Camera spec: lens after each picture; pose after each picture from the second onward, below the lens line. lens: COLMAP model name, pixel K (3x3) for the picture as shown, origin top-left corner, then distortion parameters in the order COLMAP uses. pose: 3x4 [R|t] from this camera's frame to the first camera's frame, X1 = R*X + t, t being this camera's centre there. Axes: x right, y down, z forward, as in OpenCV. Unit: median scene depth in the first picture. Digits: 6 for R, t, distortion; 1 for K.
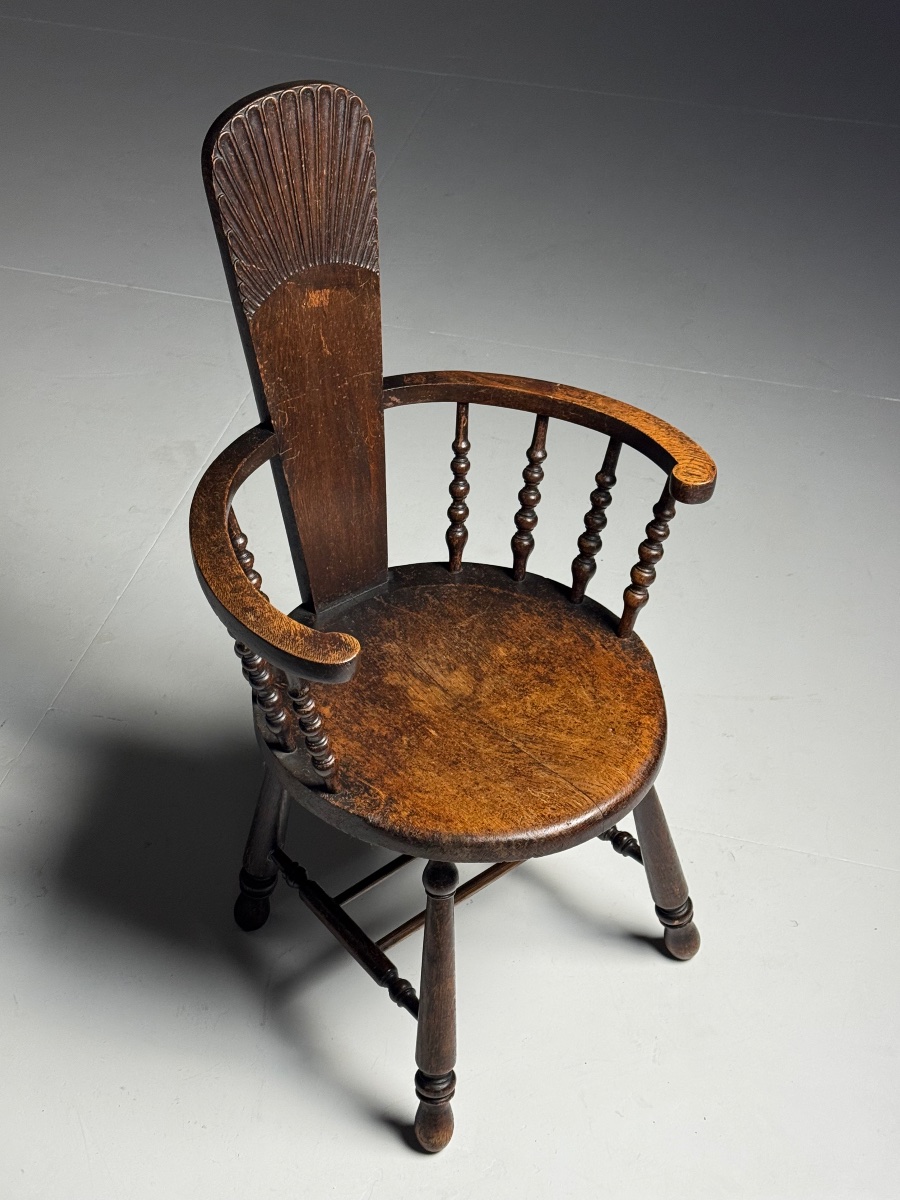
lens RADIAL K [[1805.7, 0, 460.2], [0, 1805.7, 601.9], [0, 0, 1]] dist [0.137048, 0.000000]
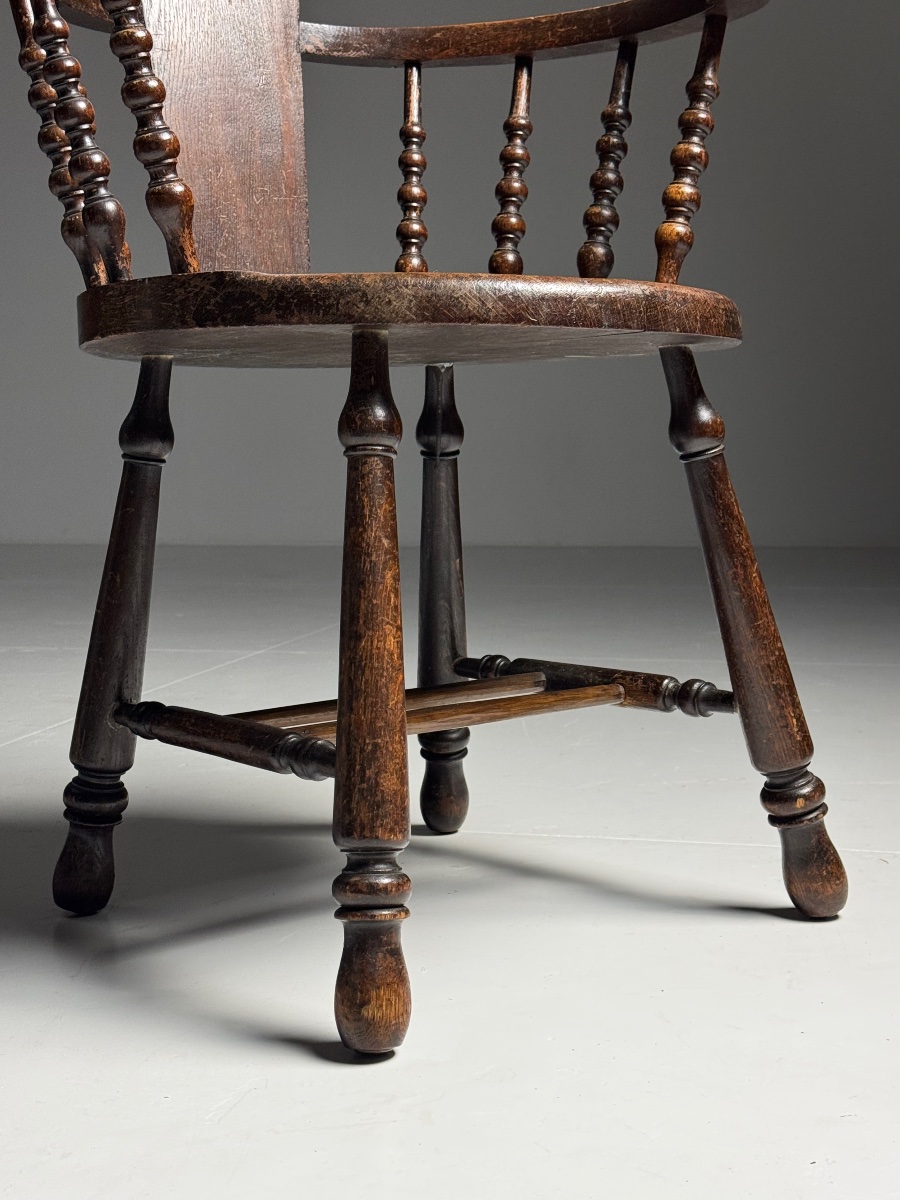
lens RADIAL K [[1805.7, 0, 466.7], [0, 1805.7, 613.6], [0, 0, 1]] dist [0.137048, 0.000000]
pose [[0.999247, -0.038119, -0.007210, 0.020455], [0.027810, 0.833406, -0.551961, 0.485601], [0.027049, 0.551345, 0.833839, 0.521152]]
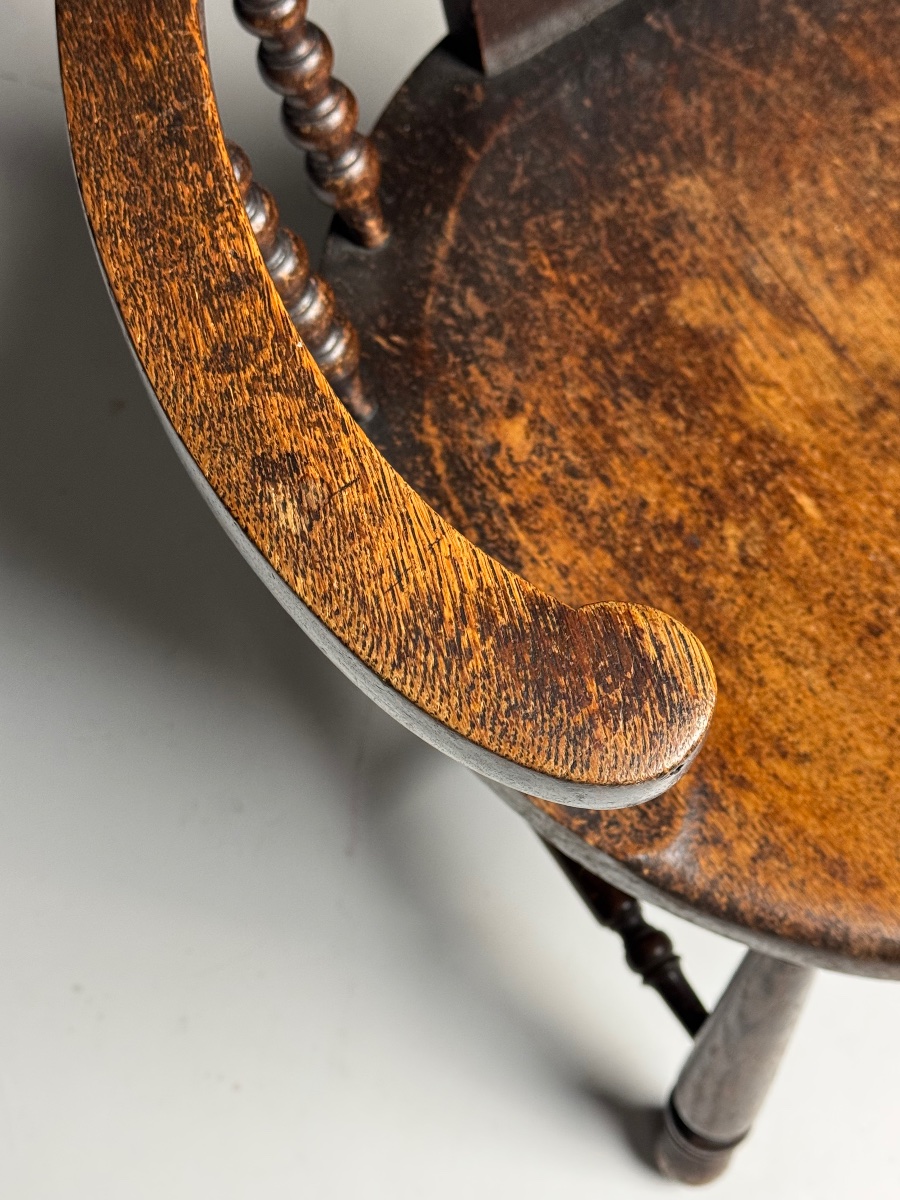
lens RADIAL K [[1805.7, 0, 449.0], [0, 1805.7, 619.6], [0, 0, 1]] dist [0.137048, 0.000000]
pose [[0.997709, 0.054120, -0.040587, -0.068869], [-0.025142, 0.853646, 0.520247, -0.093377], [0.062803, -0.518035, 0.853051, 0.654787]]
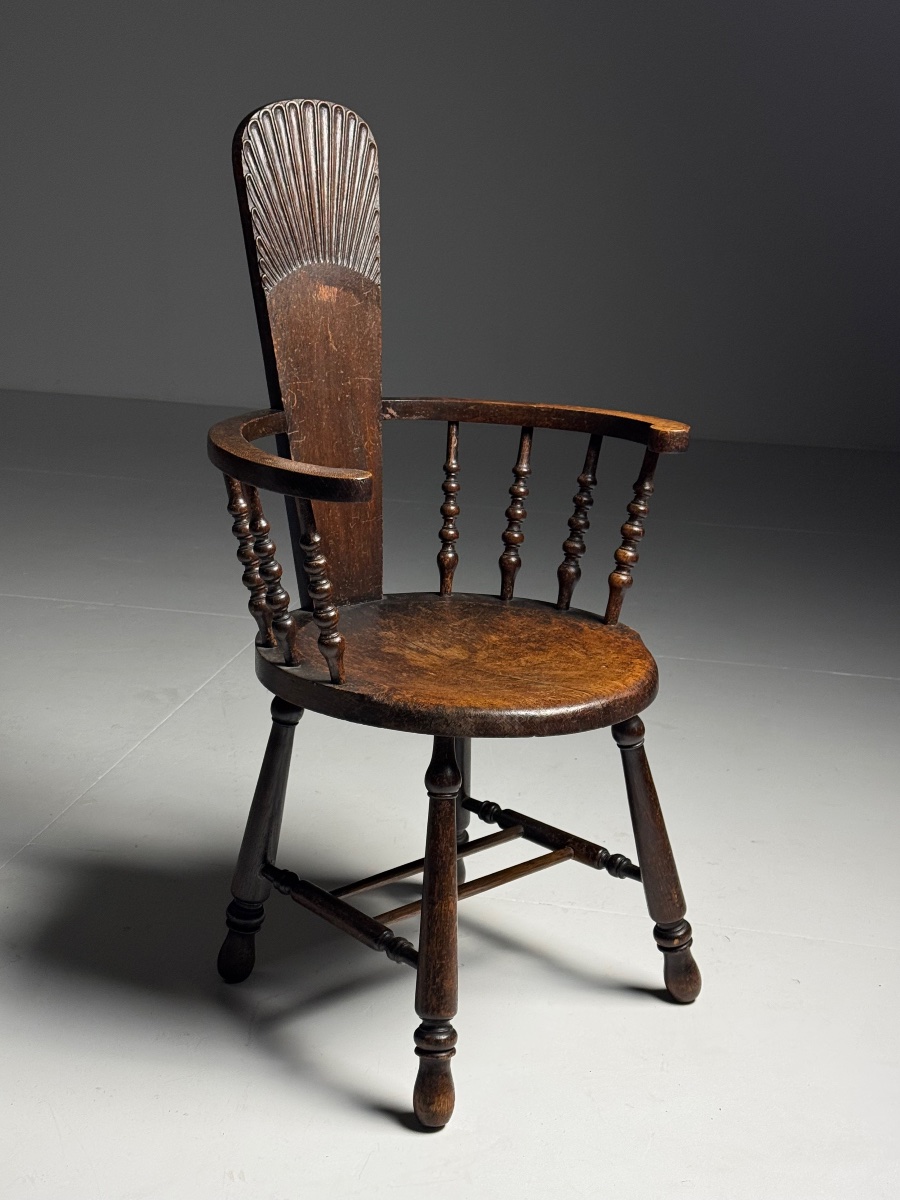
lens RADIAL K [[1805.7, 0, 455.2], [0, 1805.7, 604.0], [0, 0, 1]] dist [0.137048, 0.000000]
pose [[0.999418, -0.000822, 0.034112, -0.035501], [0.014226, 0.918712, -0.394671, 0.429388], [-0.031015, 0.394927, 0.918189, 0.040129]]
